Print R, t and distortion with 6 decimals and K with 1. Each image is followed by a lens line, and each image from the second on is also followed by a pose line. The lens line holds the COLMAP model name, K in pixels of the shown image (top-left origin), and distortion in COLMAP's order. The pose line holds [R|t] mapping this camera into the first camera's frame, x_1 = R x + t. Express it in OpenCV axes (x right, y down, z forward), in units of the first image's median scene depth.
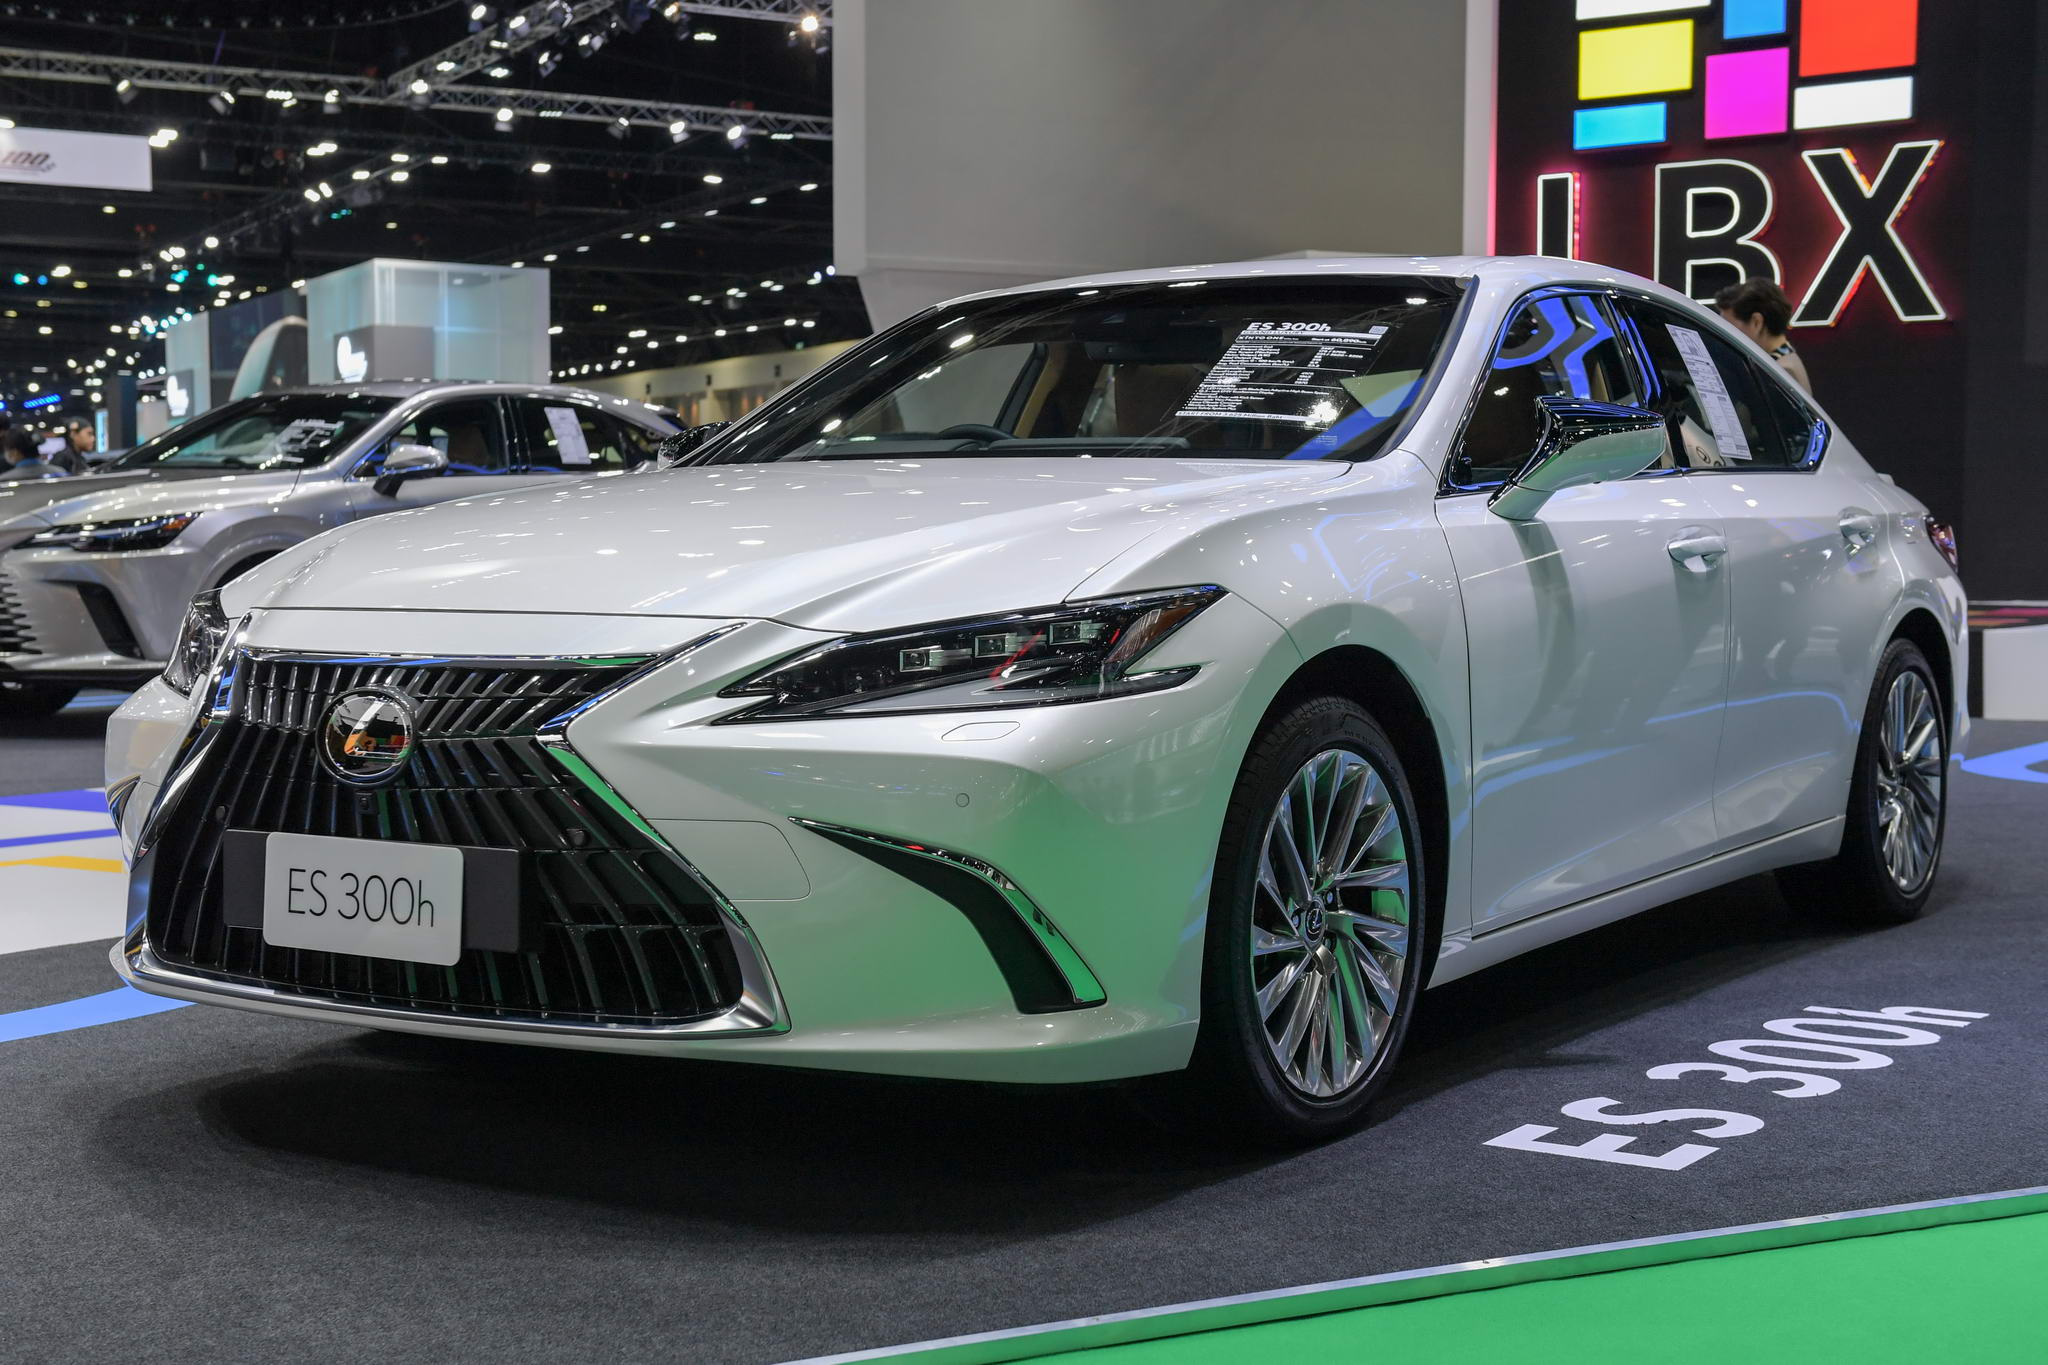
lens RADIAL K [[2776.7, 0, 1024.0], [0, 2776.7, 682.5], [0, 0, 1]] dist [0.018179, 0.131285]
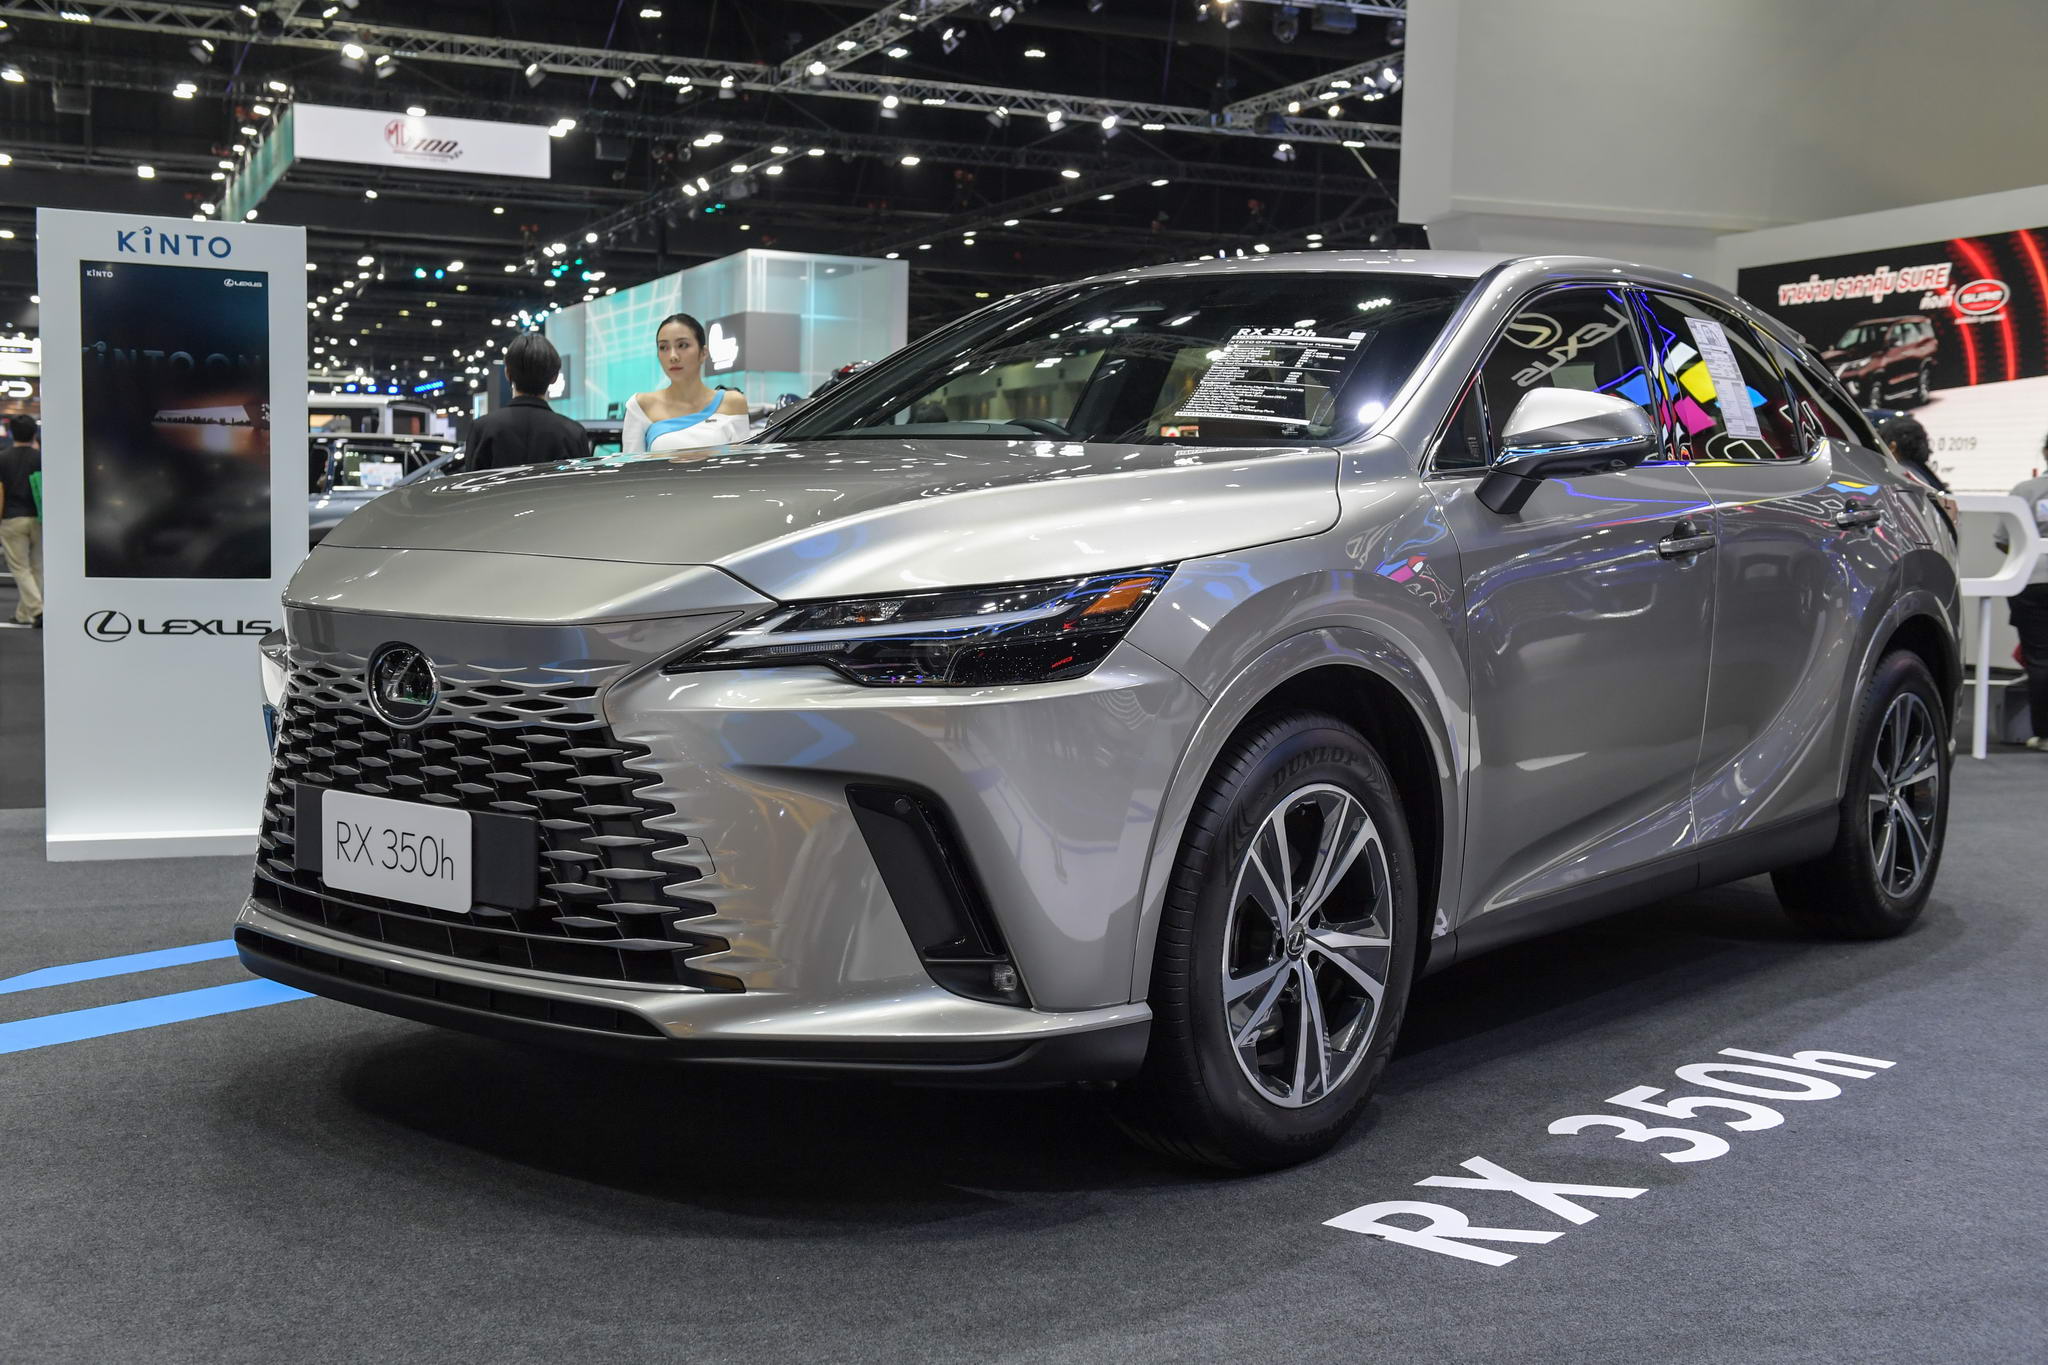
lens RADIAL K [[2452.0, 0, 1024.0], [0, 2452.0, 682.5], [0, 0, 1]] dist [0.022308, 0.025623]
pose [[0.994808, 0.024893, -0.098677, -0.041221], [-0.023340, 0.999585, 0.016864, -0.007511], [0.099056, -0.014474, 0.994977, 0.100889]]
